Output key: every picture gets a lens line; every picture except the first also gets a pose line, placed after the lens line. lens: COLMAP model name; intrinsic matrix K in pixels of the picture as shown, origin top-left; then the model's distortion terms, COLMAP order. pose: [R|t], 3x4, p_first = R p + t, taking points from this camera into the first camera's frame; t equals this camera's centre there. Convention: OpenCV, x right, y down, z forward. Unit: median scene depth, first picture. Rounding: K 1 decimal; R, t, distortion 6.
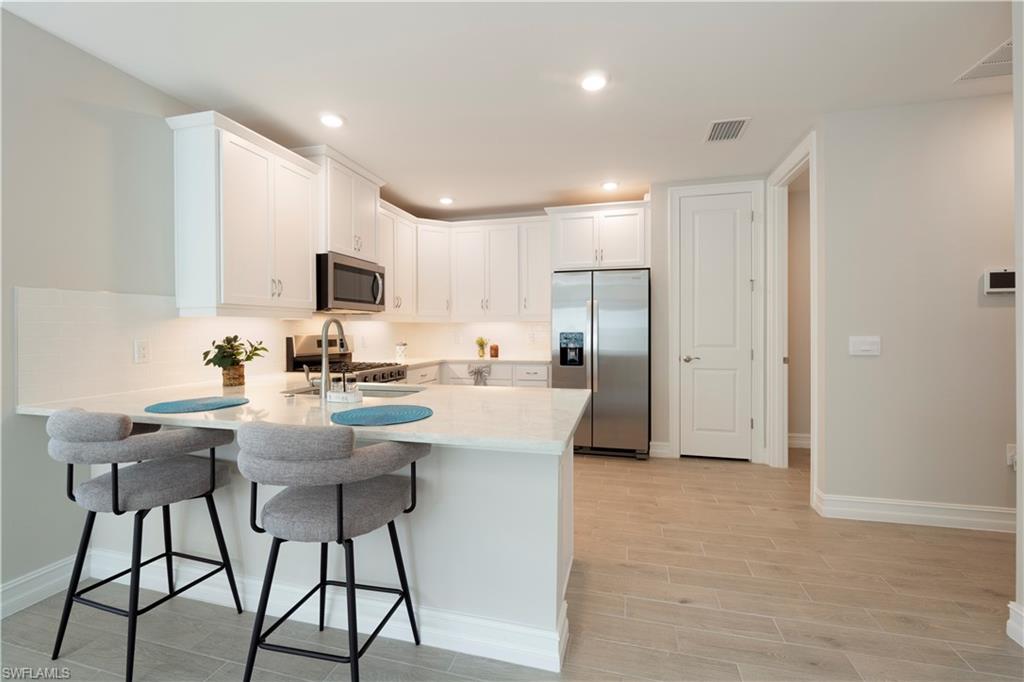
lens RADIAL K [[419.9, 0, 545.3], [0, 419.9, 334.9], [0, 0, 1]] dist [-0.000782, -0.000061]
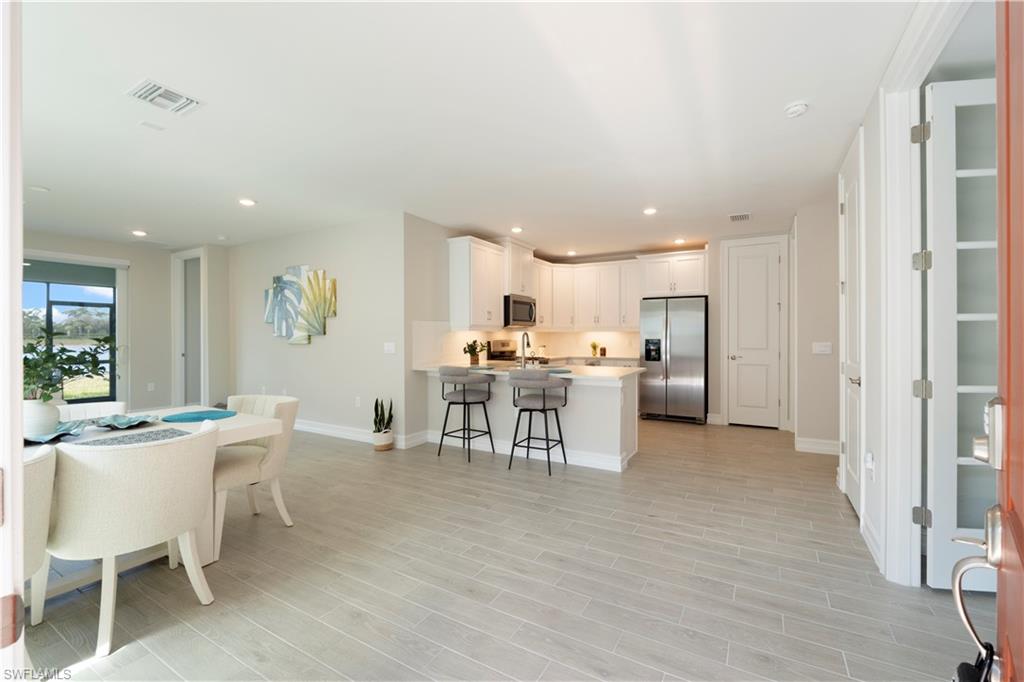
lens RADIAL K [[419.9, 0, 545.3], [0, 419.9, 334.9], [0, 0, 1]] dist [-0.000782, -0.000061]
pose [[0.962426, 0.002170, -0.271537, 0.104103], [-0.005664, 0.999911, -0.012085, -0.000254], [0.271487, 0.013169, 0.962352, -0.586337]]
